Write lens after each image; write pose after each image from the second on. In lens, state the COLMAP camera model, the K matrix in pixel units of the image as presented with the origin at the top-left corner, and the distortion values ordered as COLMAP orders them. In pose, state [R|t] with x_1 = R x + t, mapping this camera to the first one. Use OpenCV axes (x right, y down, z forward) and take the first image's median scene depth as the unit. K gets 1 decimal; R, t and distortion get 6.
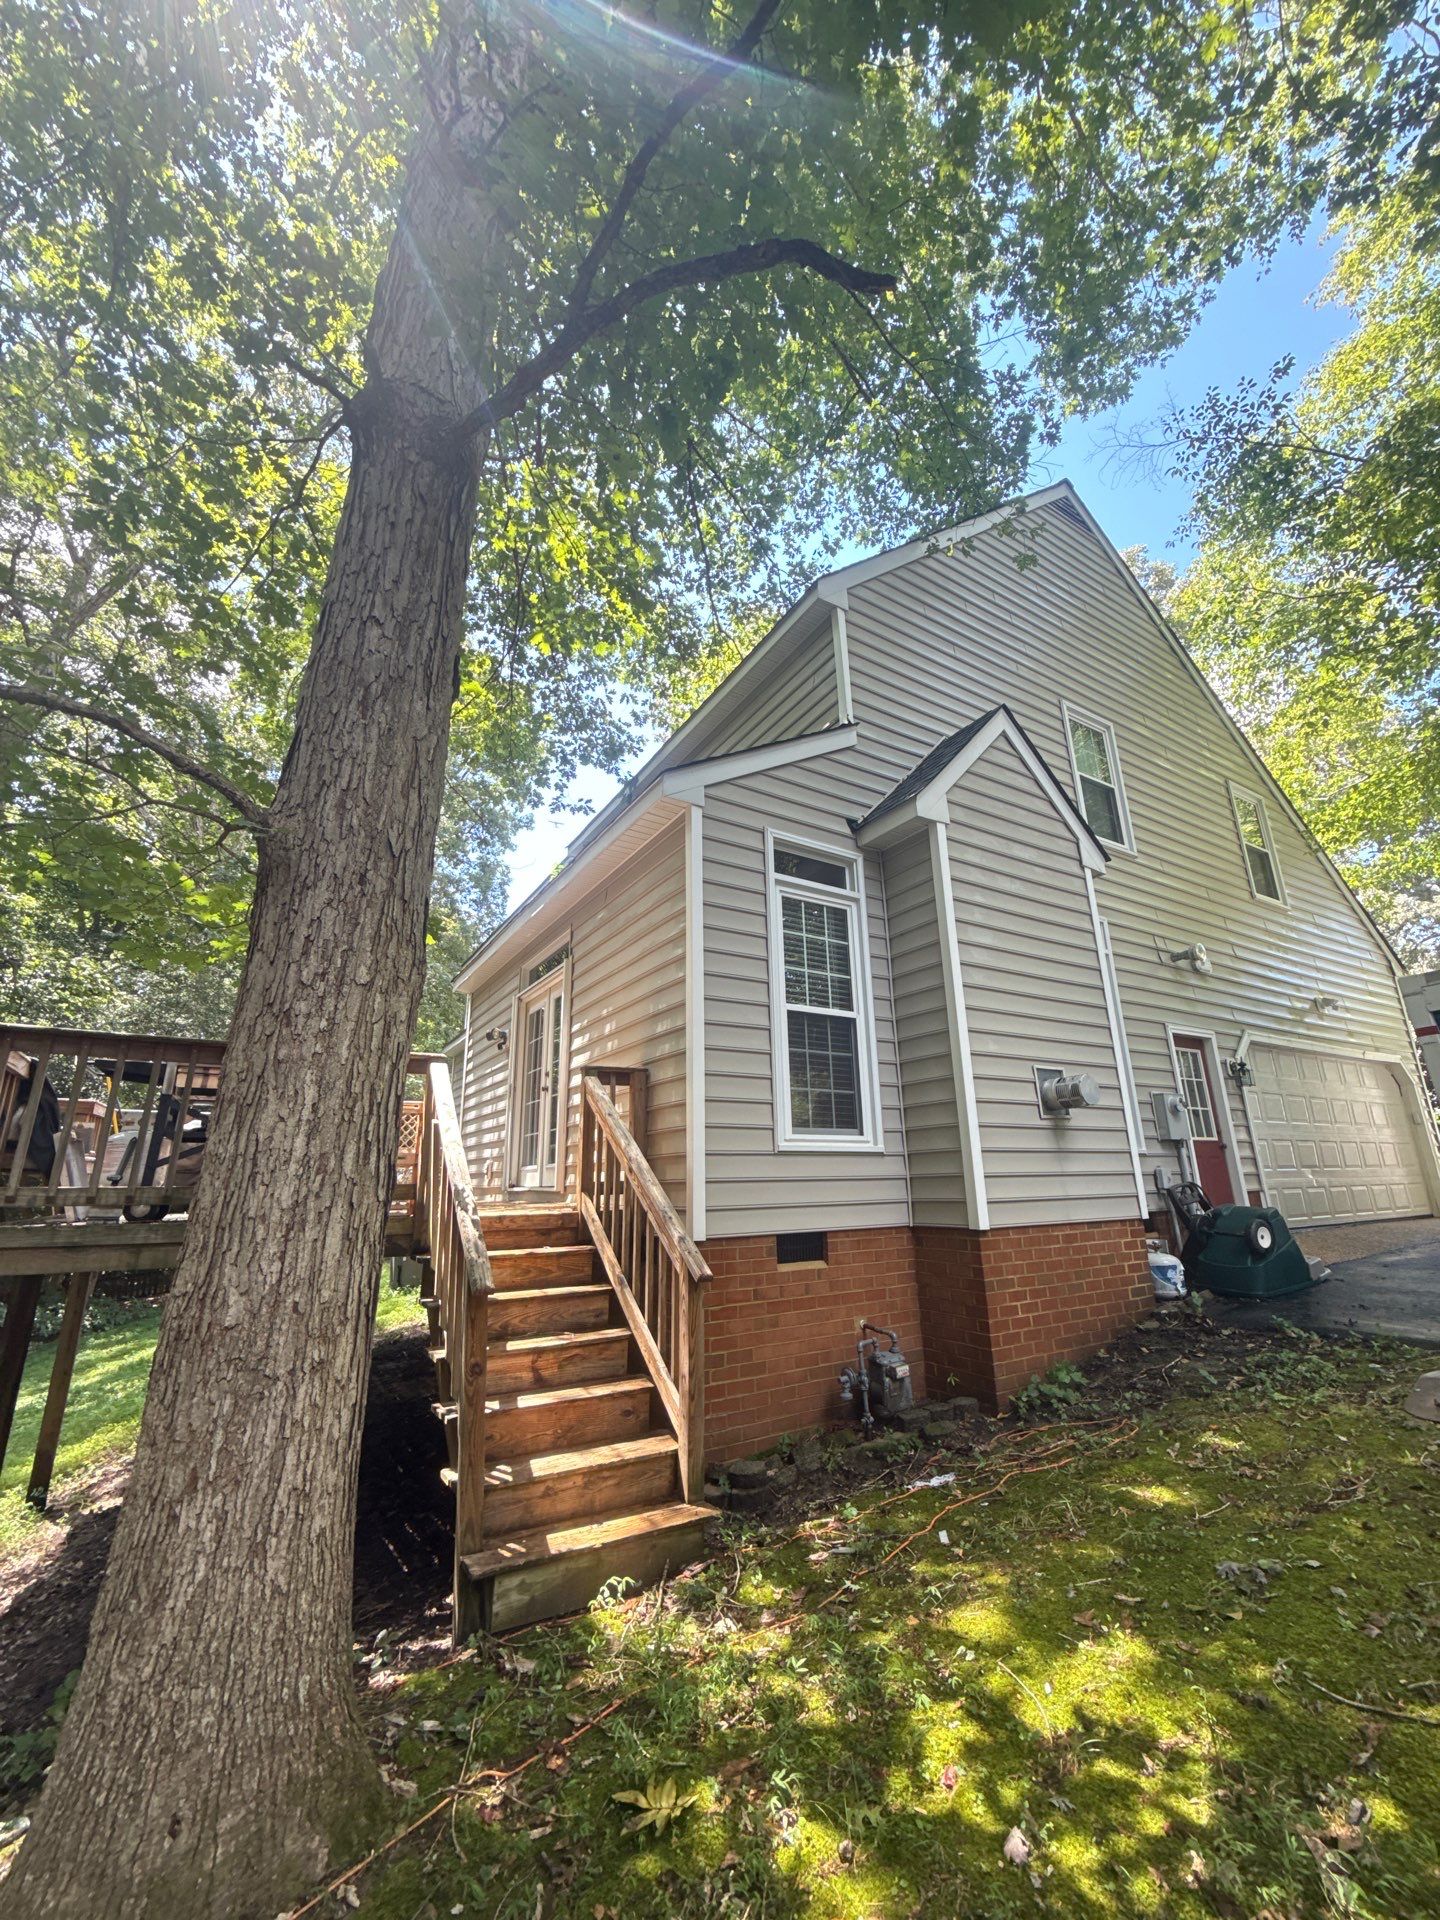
lens RADIAL K [[765.0, 0, 710.0], [0, 765.0, 958.0], [0, 0, 1]] dist [0.000073, 0.000465]
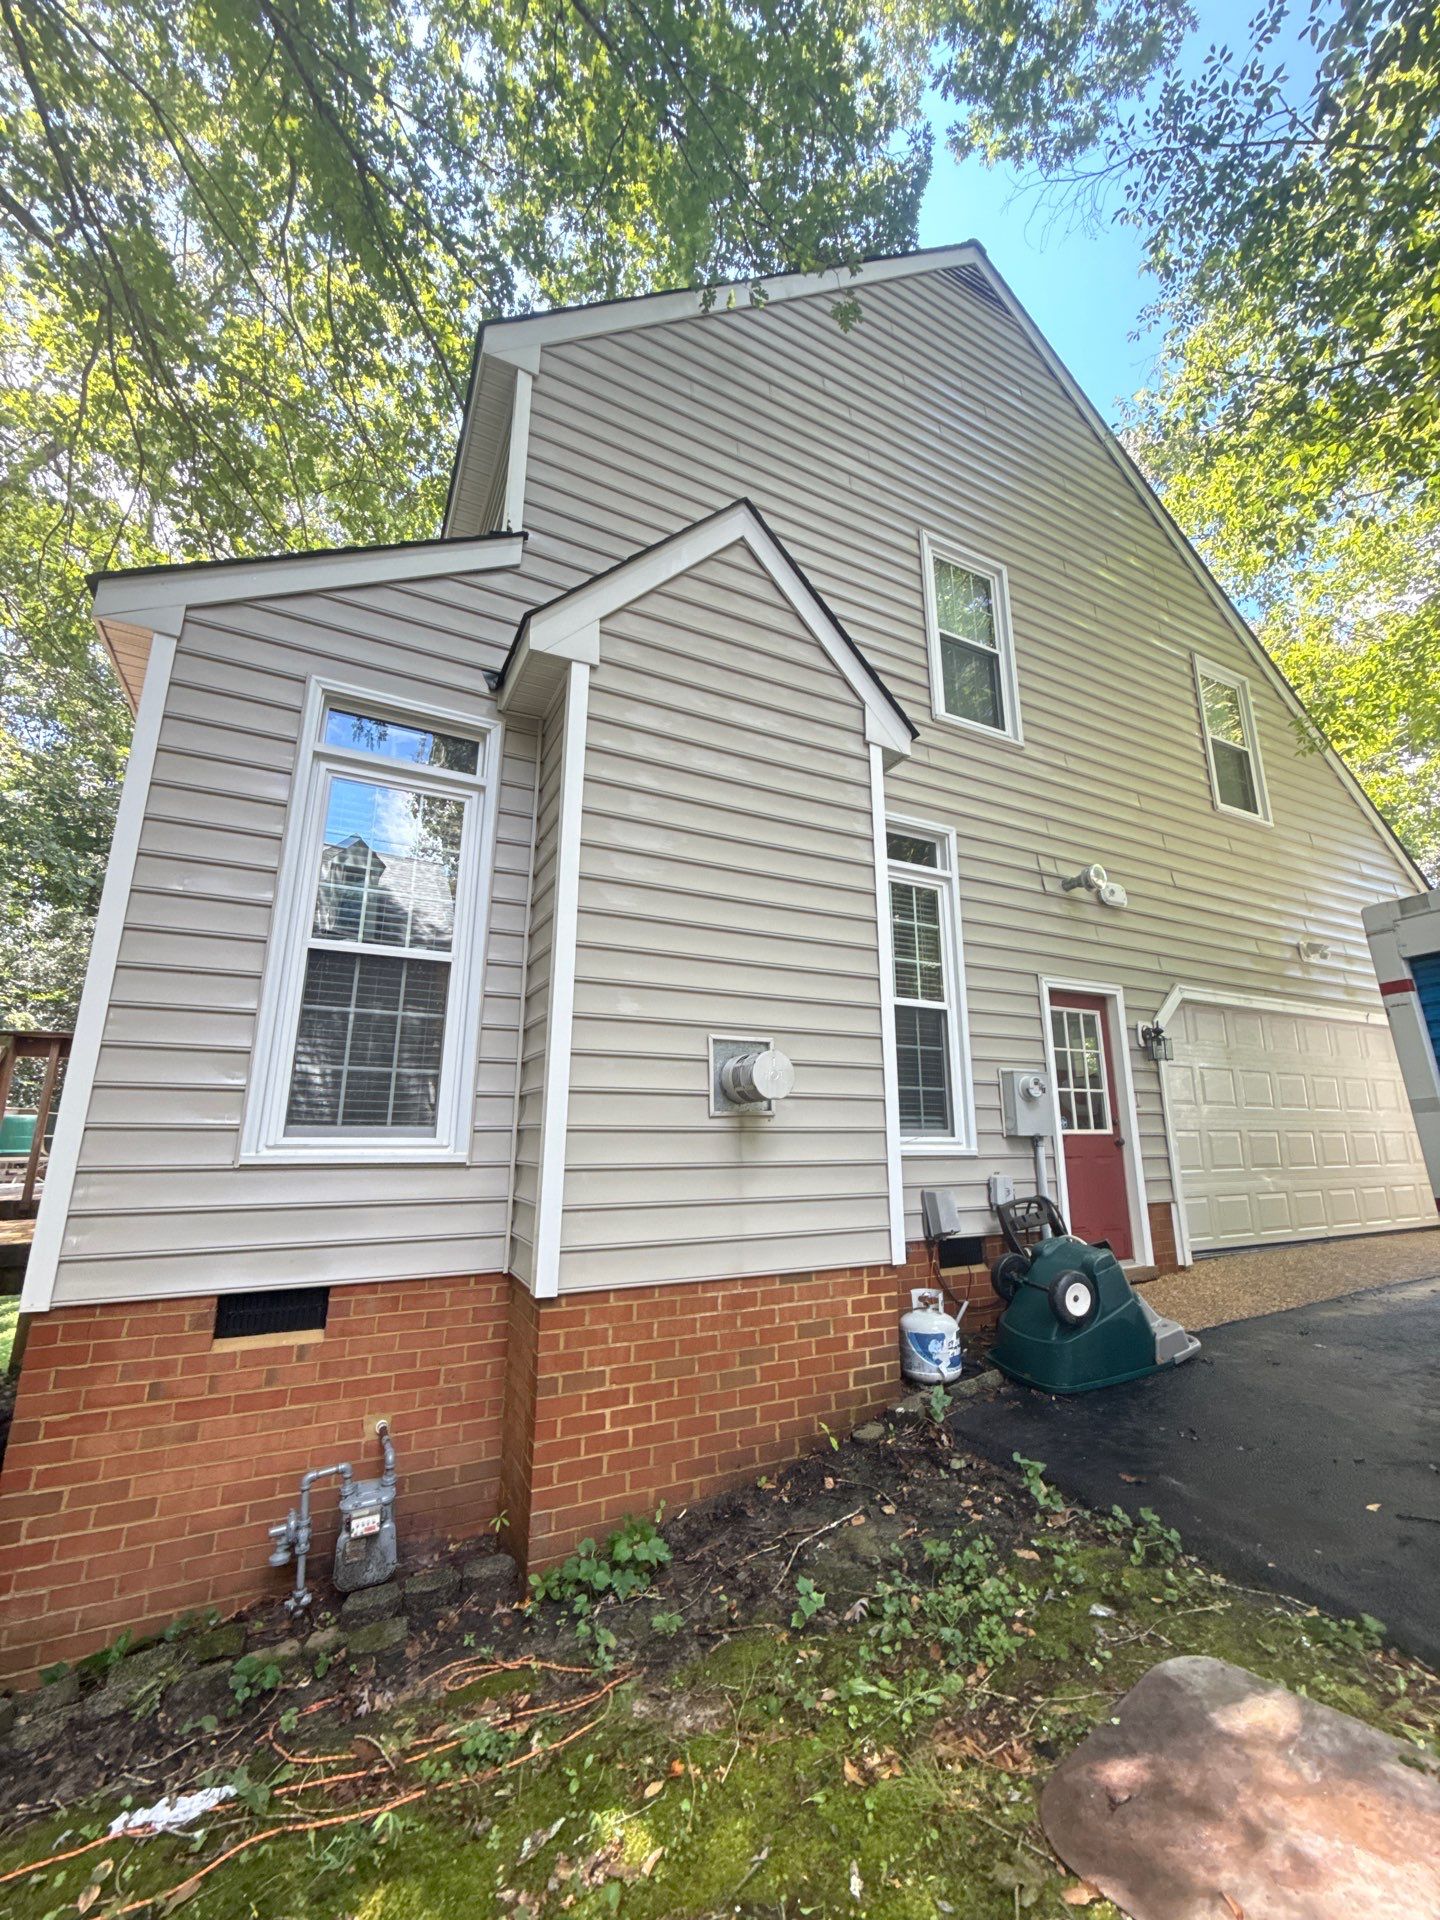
lens RADIAL K [[765.0, 0, 710.0], [0, 765.0, 958.0], [0, 0, 1]] dist [0.000073, 0.000465]
pose [[0.997040, 0.003887, -0.076788, 0.398636], [0.000890, 0.998070, 0.062085, 0.029013], [0.076881, -0.061969, 0.995113, 0.298557]]
